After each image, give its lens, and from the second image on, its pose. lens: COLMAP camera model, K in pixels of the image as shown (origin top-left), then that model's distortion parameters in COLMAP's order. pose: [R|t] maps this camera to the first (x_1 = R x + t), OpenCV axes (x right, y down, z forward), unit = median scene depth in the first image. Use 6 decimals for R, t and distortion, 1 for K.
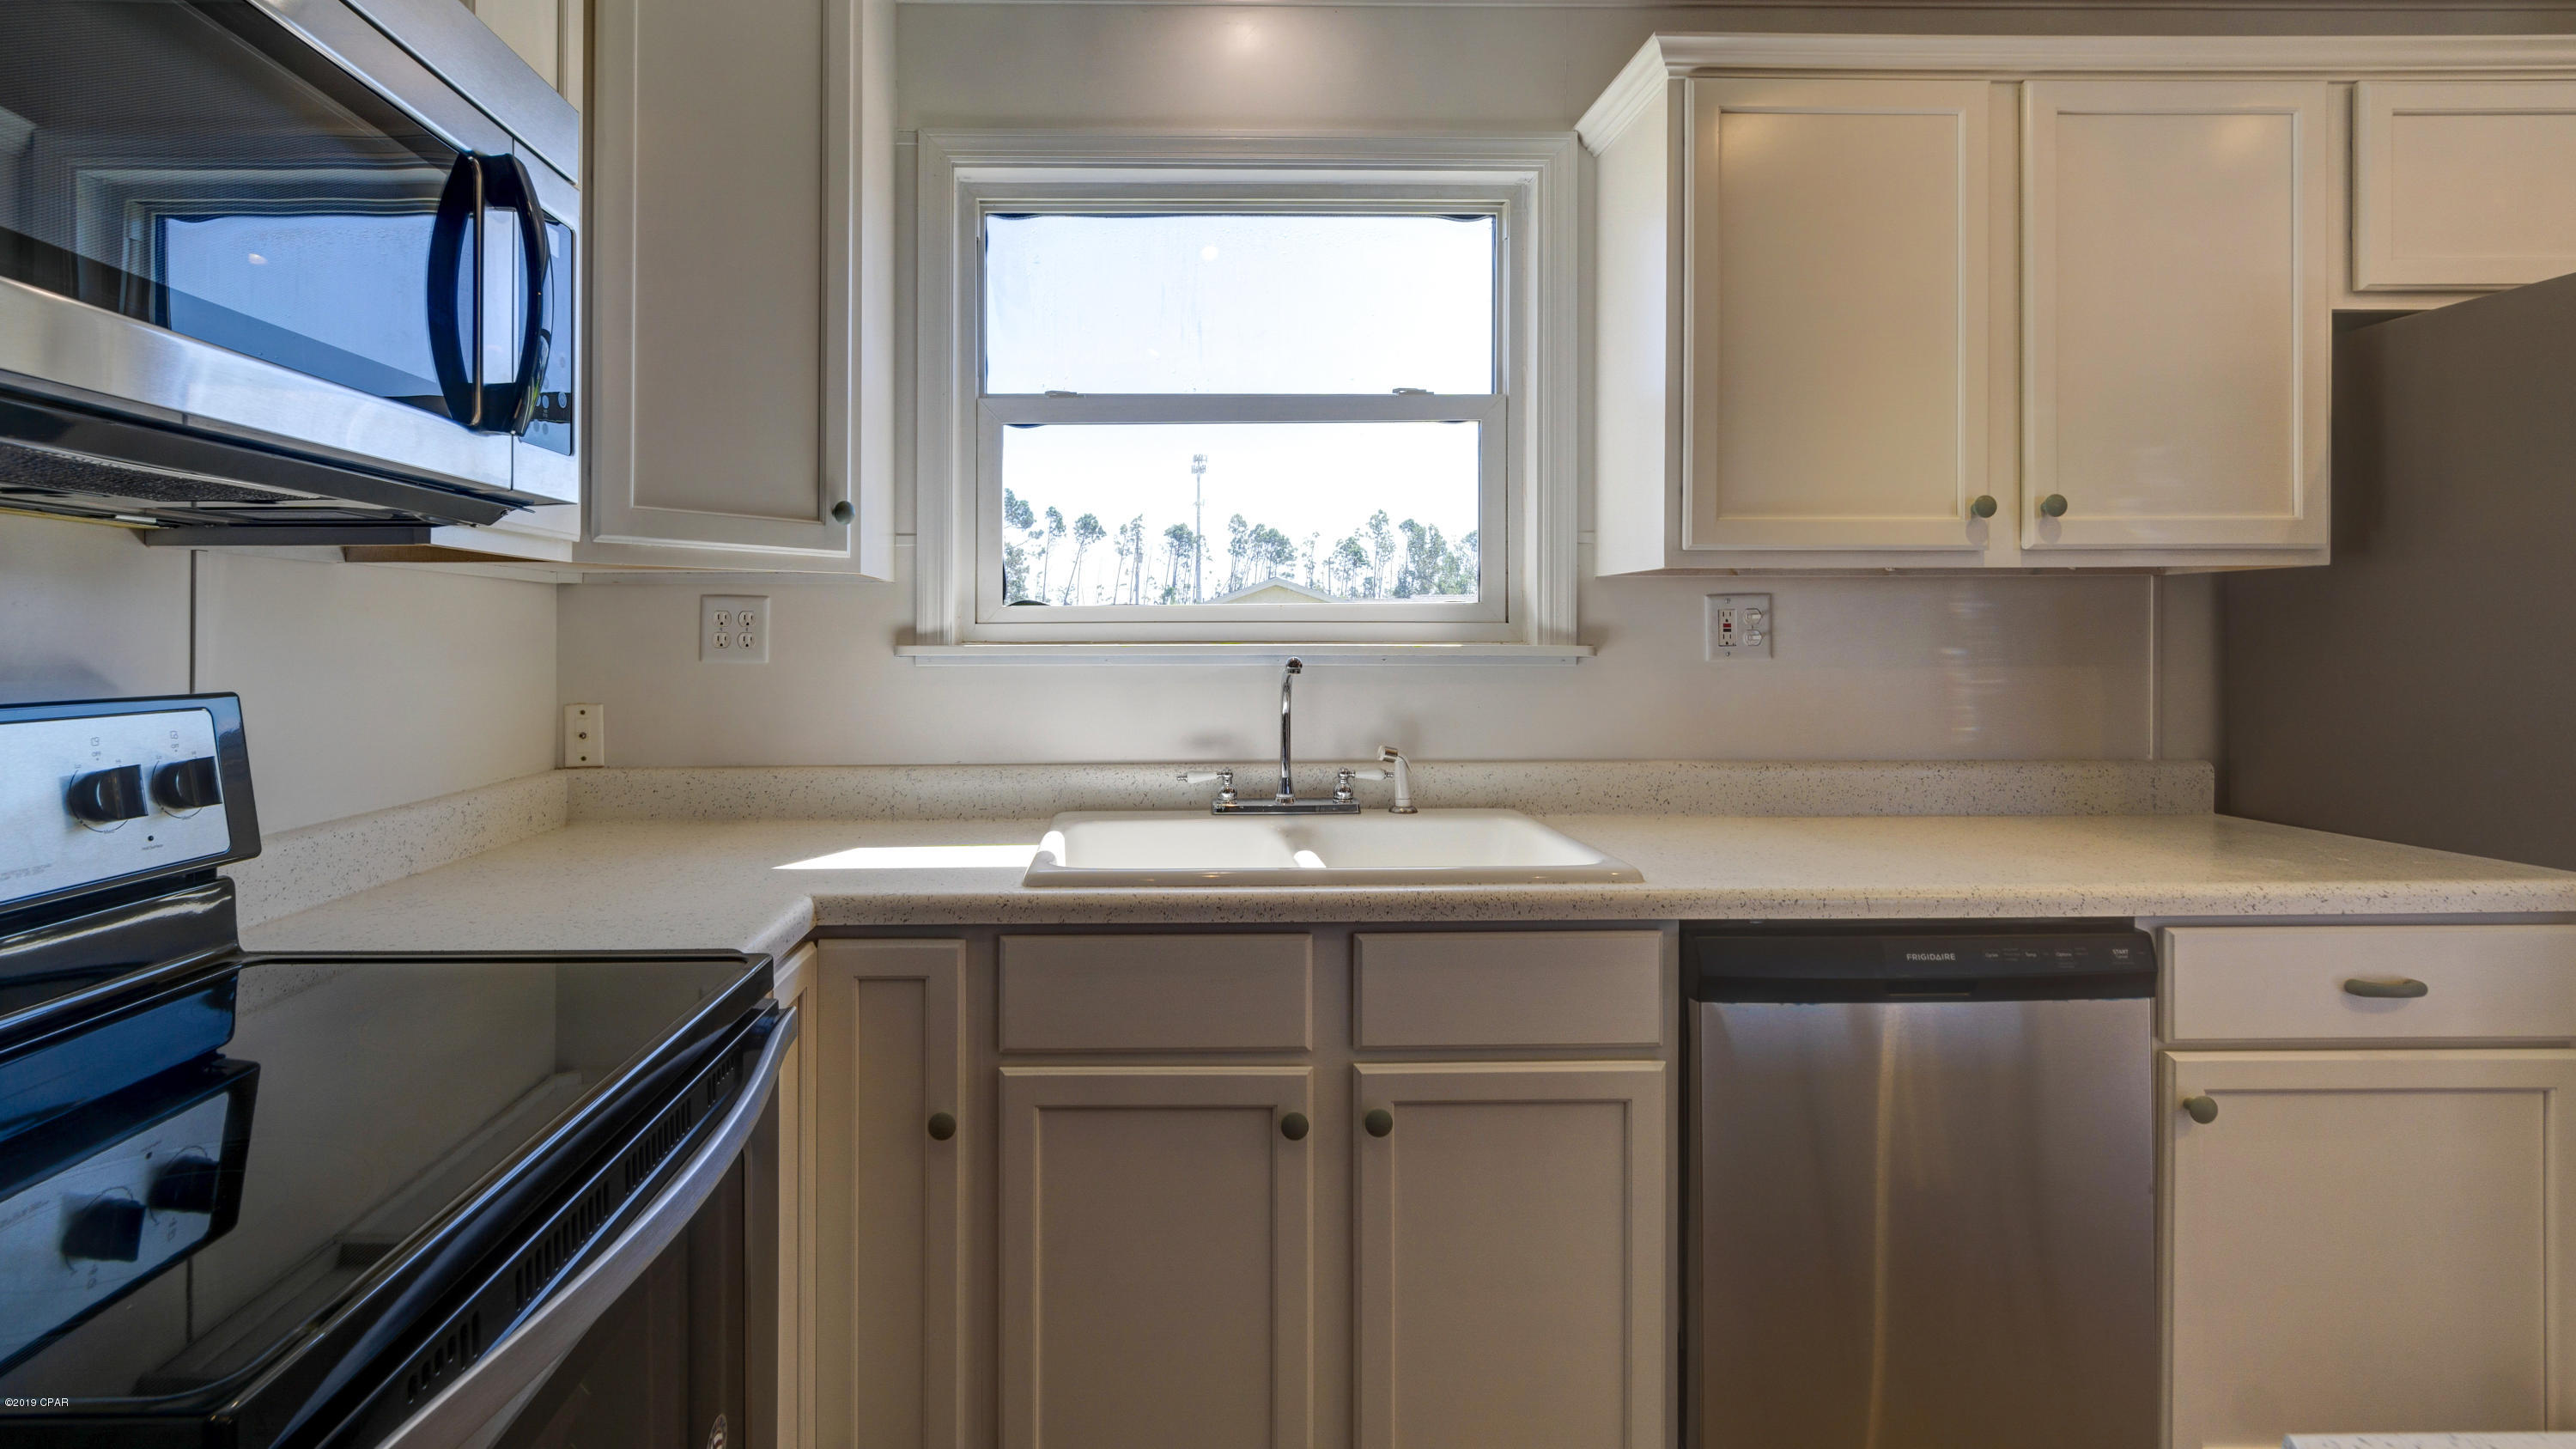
lens RADIAL K [[1179.3, 0, 1167.1], [0, 1179.3, 651.5], [0, 0, 1]] dist [0.000579, -0.001378]
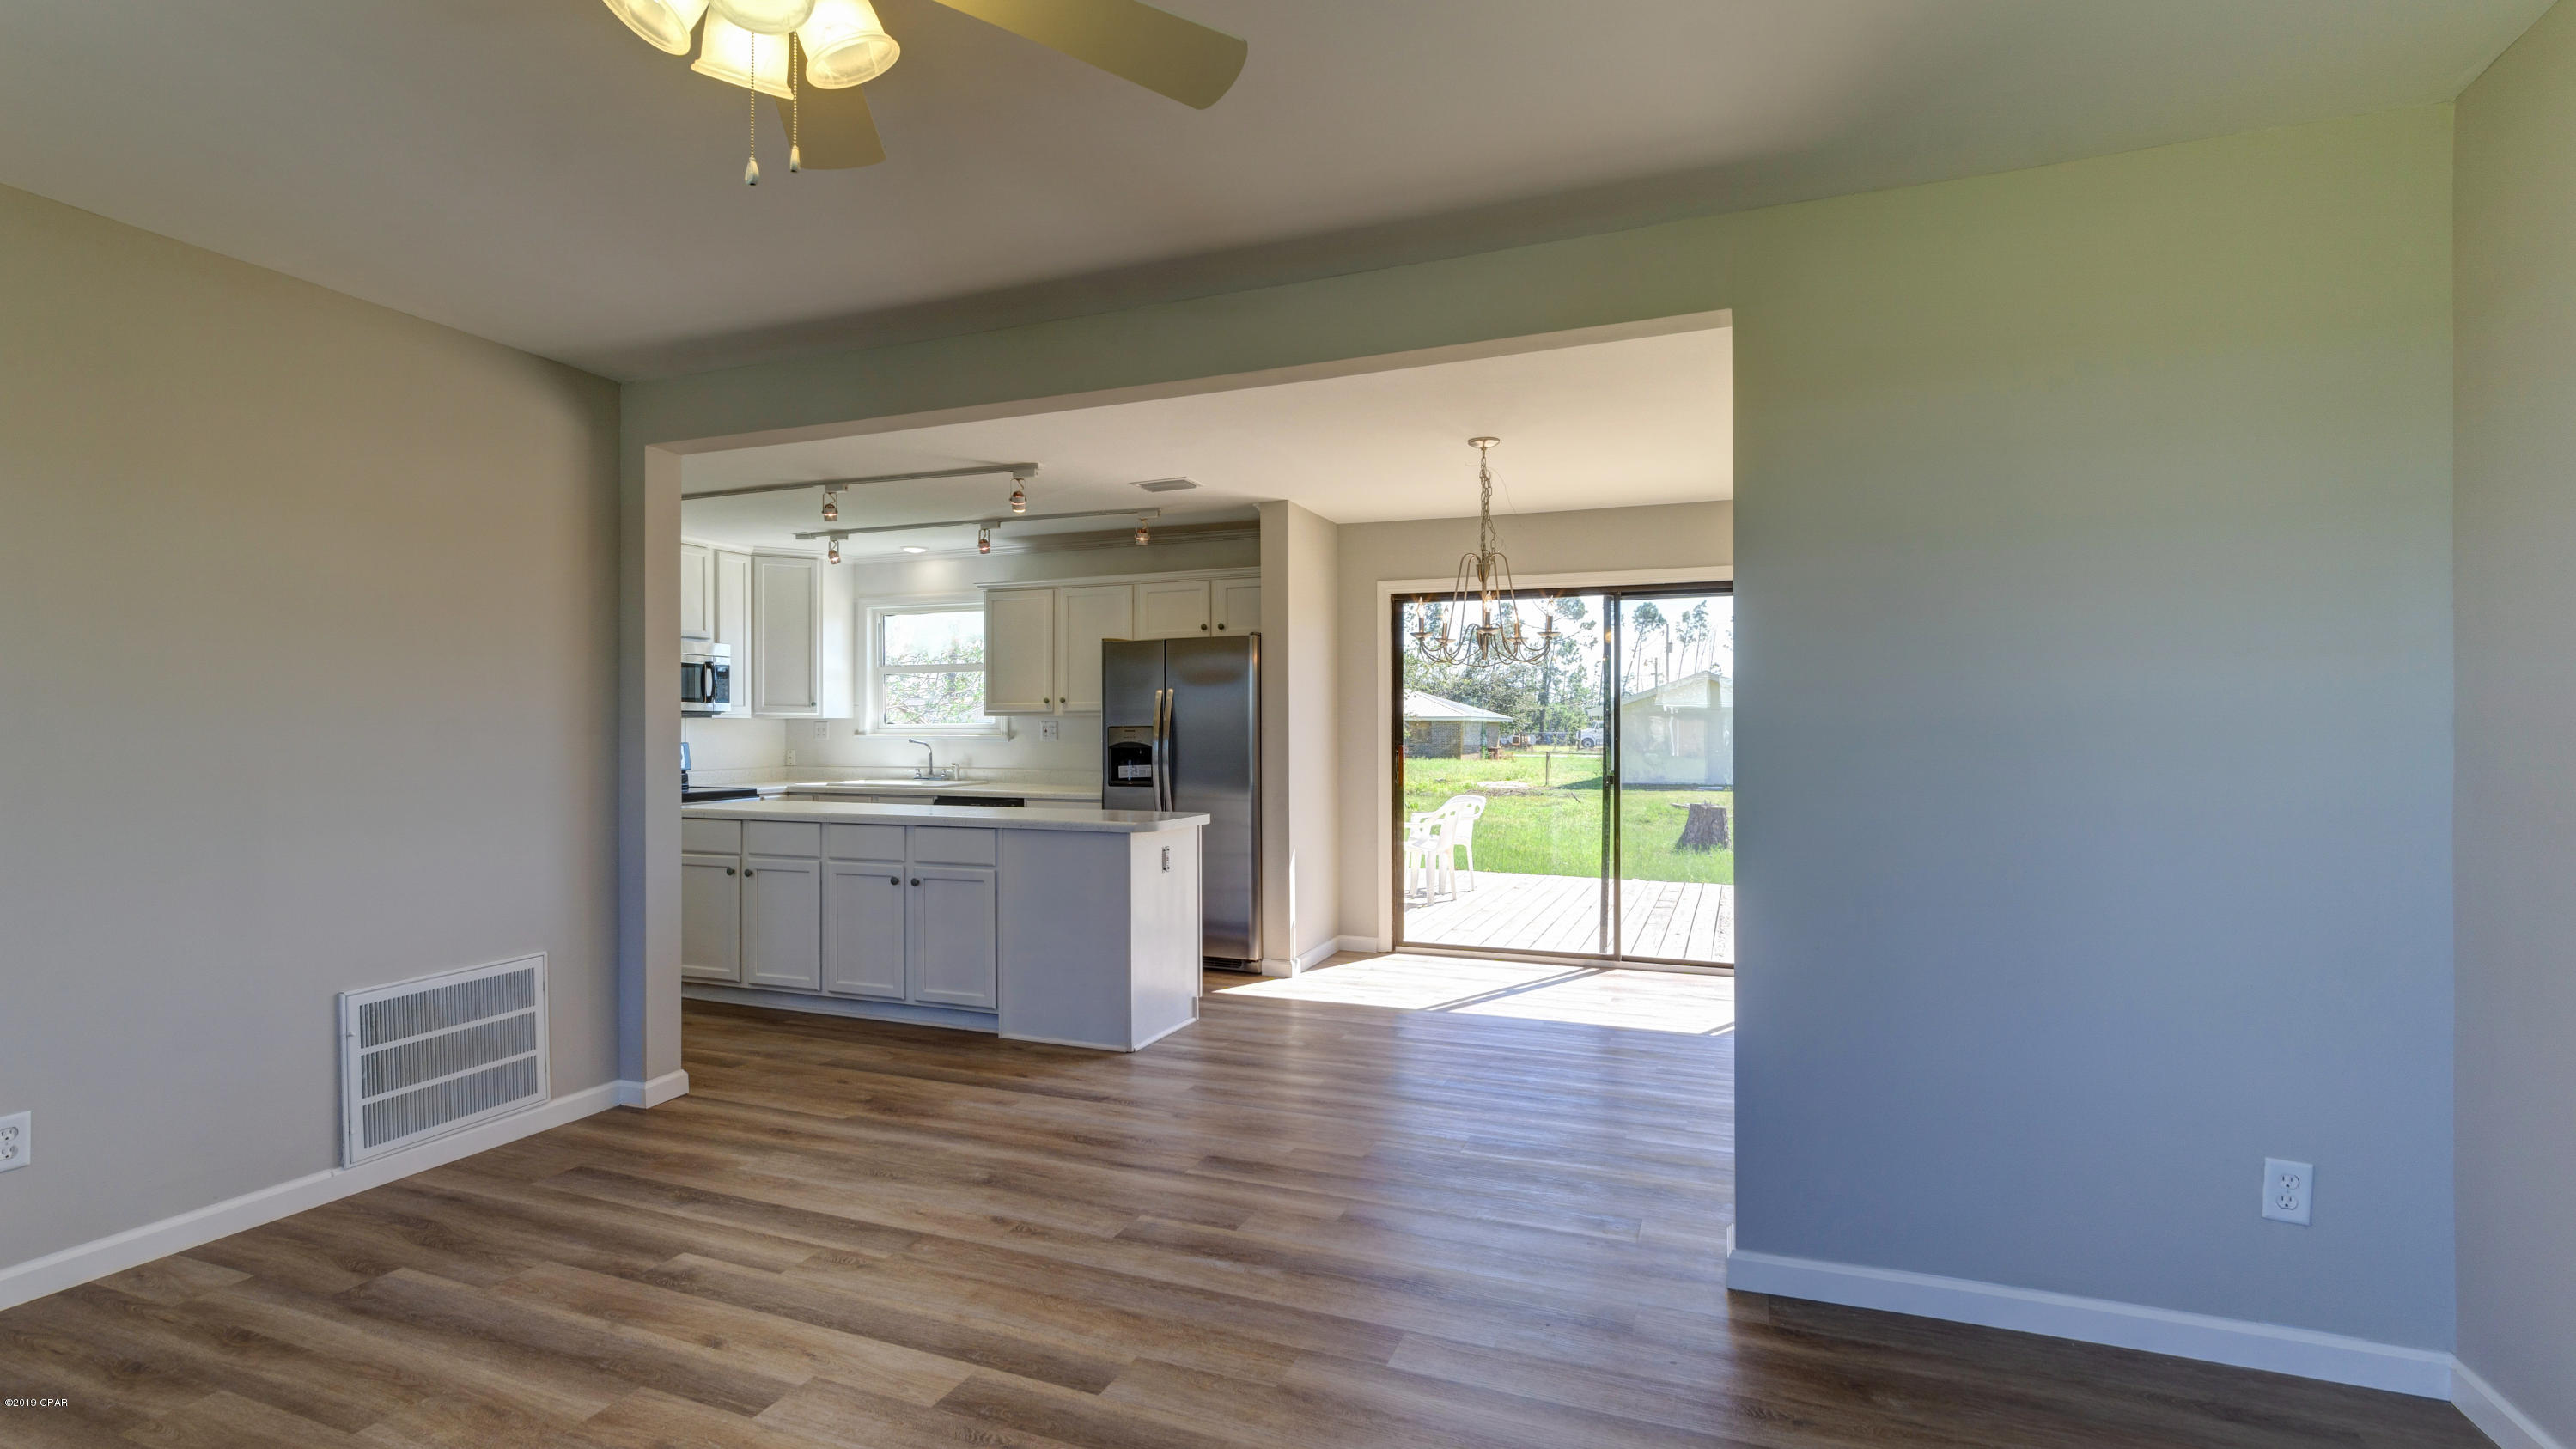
lens RADIAL K [[1179.1, 0, 1296.7], [0, 1179.1, 728.8], [0, 0, 1]] dist [0.000579, -0.001378]
pose [[0.922754, 0.003229, -0.385377, 2.616836], [-0.006741, 0.999947, -0.007762, -0.005103], [0.385331, 0.009760, 0.922727, -2.002284]]
